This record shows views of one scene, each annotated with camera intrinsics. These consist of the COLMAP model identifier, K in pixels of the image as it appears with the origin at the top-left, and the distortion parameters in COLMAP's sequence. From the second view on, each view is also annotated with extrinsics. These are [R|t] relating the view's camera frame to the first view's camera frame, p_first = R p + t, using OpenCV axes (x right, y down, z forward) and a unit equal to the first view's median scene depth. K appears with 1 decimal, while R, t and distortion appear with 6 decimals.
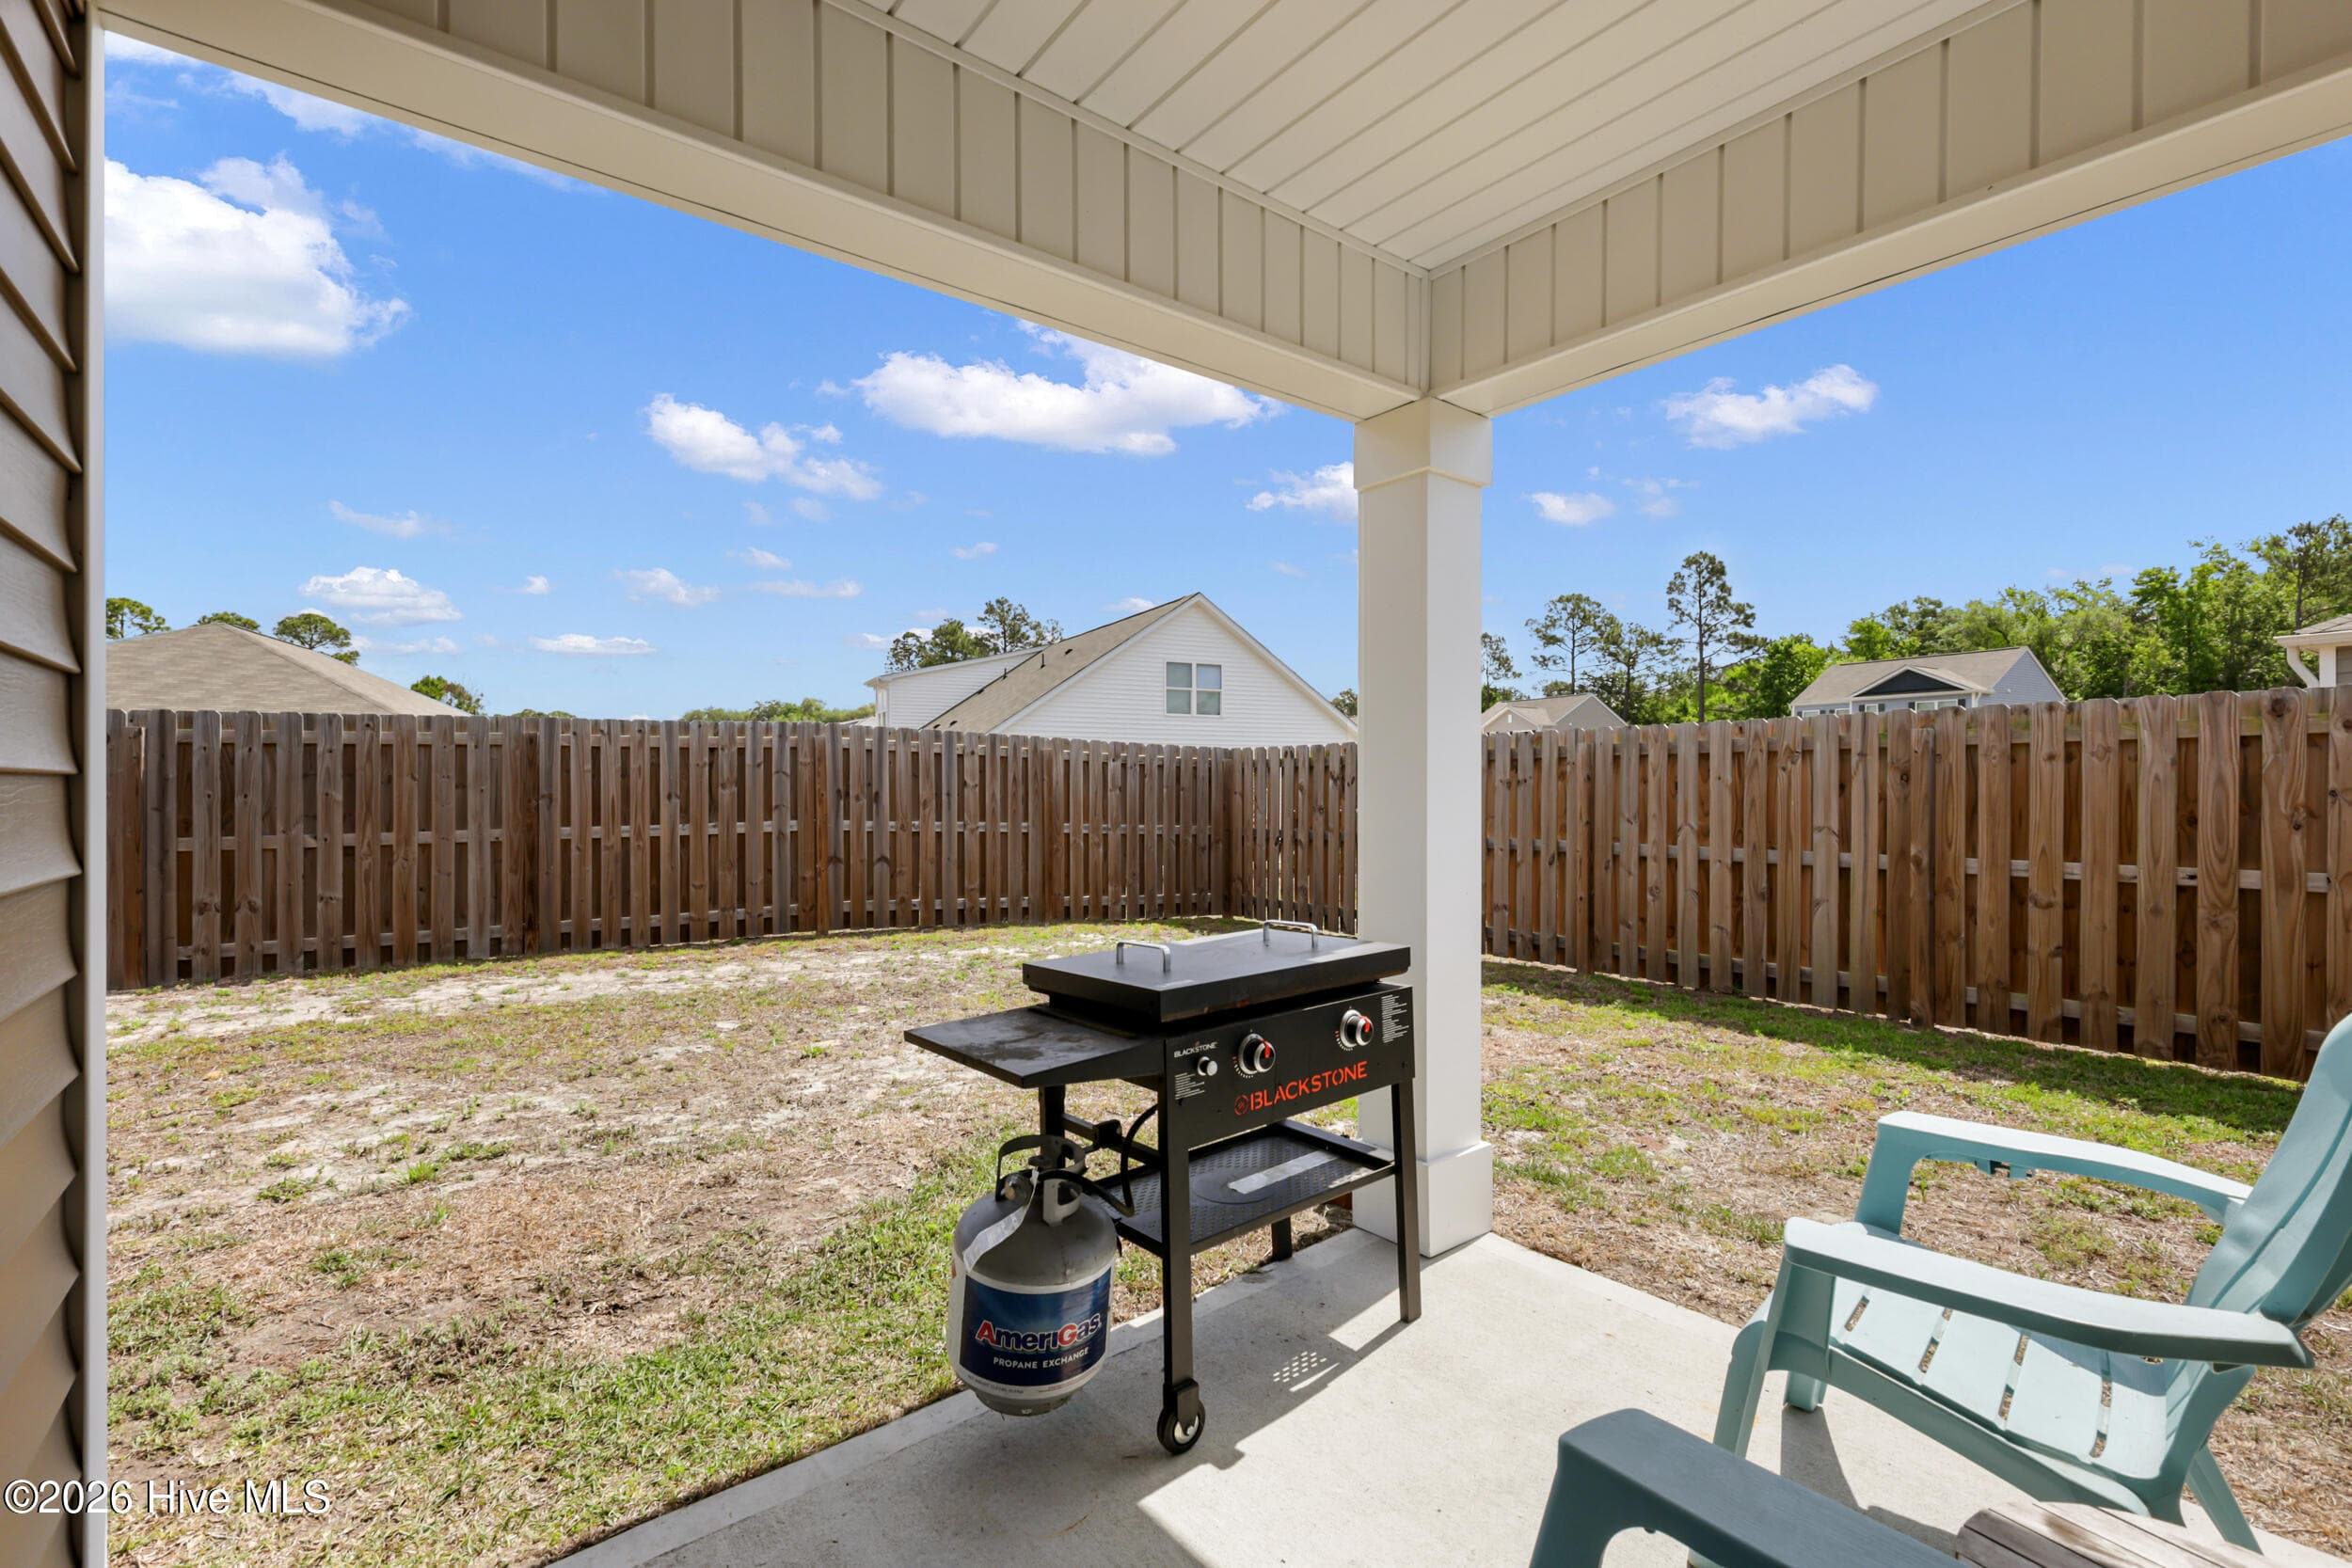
lens RADIAL K [[1032.7, 0, 1173.7], [0, 1032.7, 774.3], [0, 0, 1]] dist [0.000408, 0.000006]
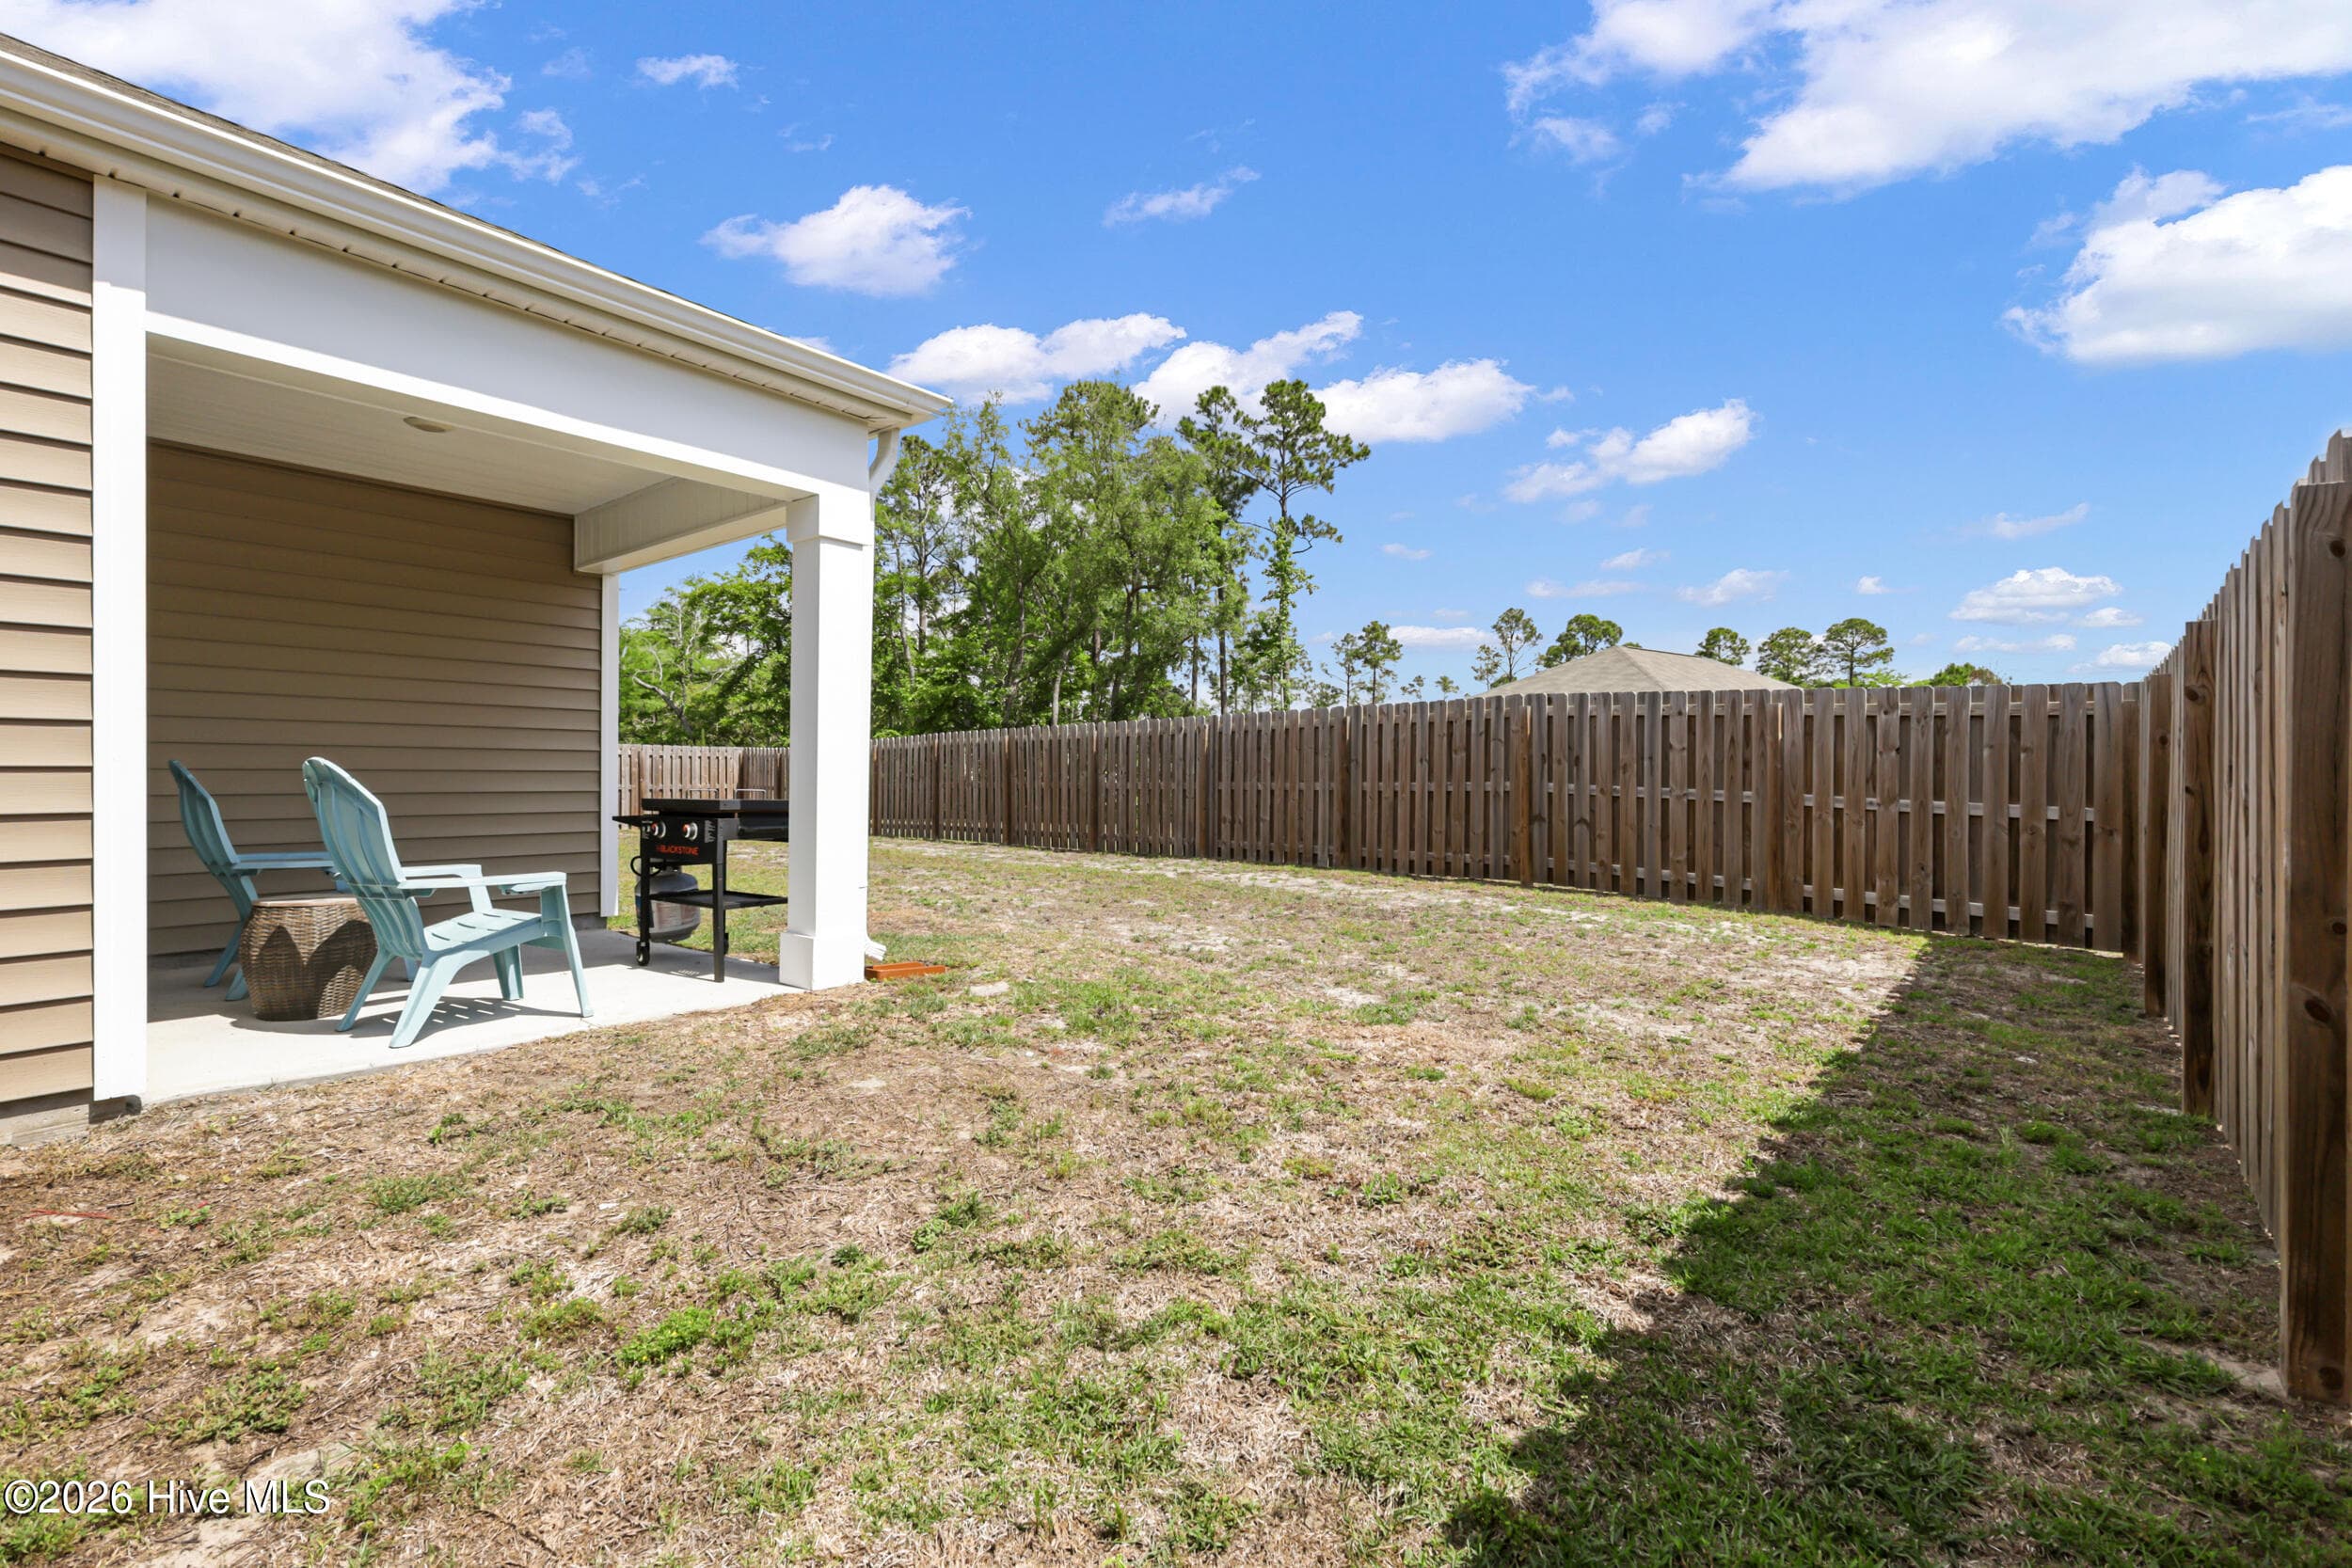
lens RADIAL K [[1032.7, 0, 1173.7], [0, 1032.7, 774.3], [0, 0, 1]] dist [0.000408, 0.000006]
pose [[0.215293, 0.003511, -0.976543, 0.609267], [0.003369, 0.999985, 0.004339, 0.028262], [0.976544, -0.004224, 0.215278, 0.365182]]
